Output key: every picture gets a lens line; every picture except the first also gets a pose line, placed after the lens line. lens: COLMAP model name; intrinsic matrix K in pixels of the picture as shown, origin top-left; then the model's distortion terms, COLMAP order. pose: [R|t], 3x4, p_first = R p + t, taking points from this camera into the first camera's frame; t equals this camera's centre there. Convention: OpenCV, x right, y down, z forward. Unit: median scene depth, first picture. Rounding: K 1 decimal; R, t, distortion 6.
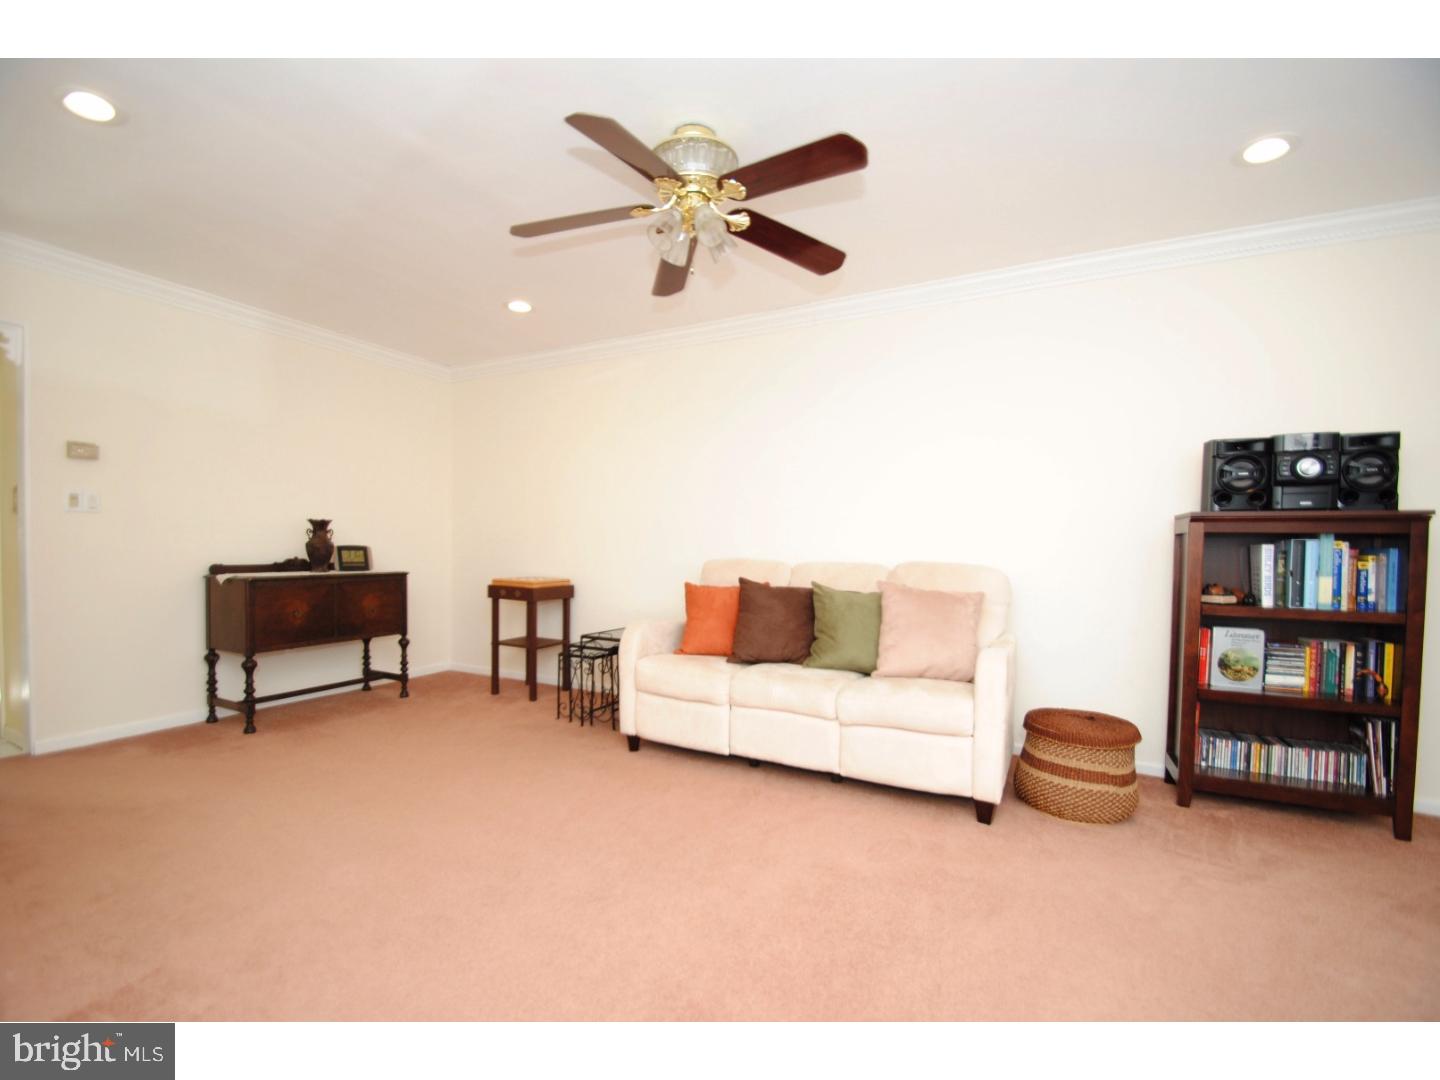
lens RADIAL K [[658.7, 0, 720.0], [0, 658.7, 540.0], [0, 0, 1]] dist [-0.000567, -0.000170]
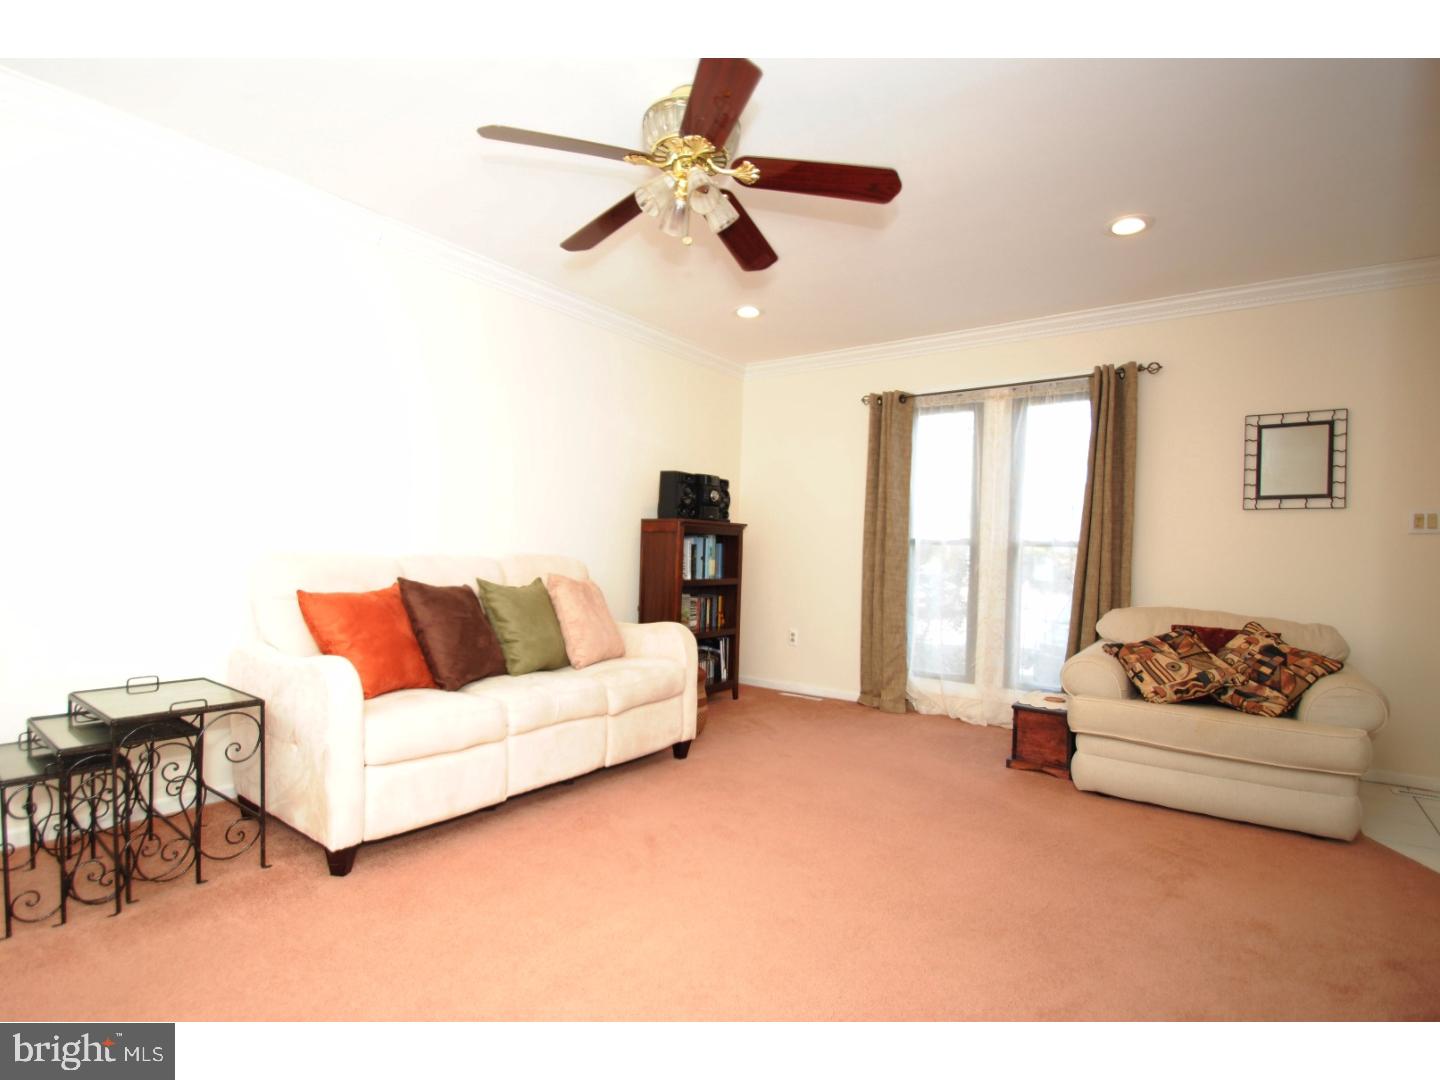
lens RADIAL K [[686.6, 0, 720.0], [0, 686.6, 540.0], [0, 0, 1]] dist [0.000617, 0.000130]
pose [[0.154860, 0.013388, 0.987846, -0.838368], [-0.022162, 0.999704, -0.010074, 0.021008], [-0.987688, -0.020332, 0.155111, 0.689563]]
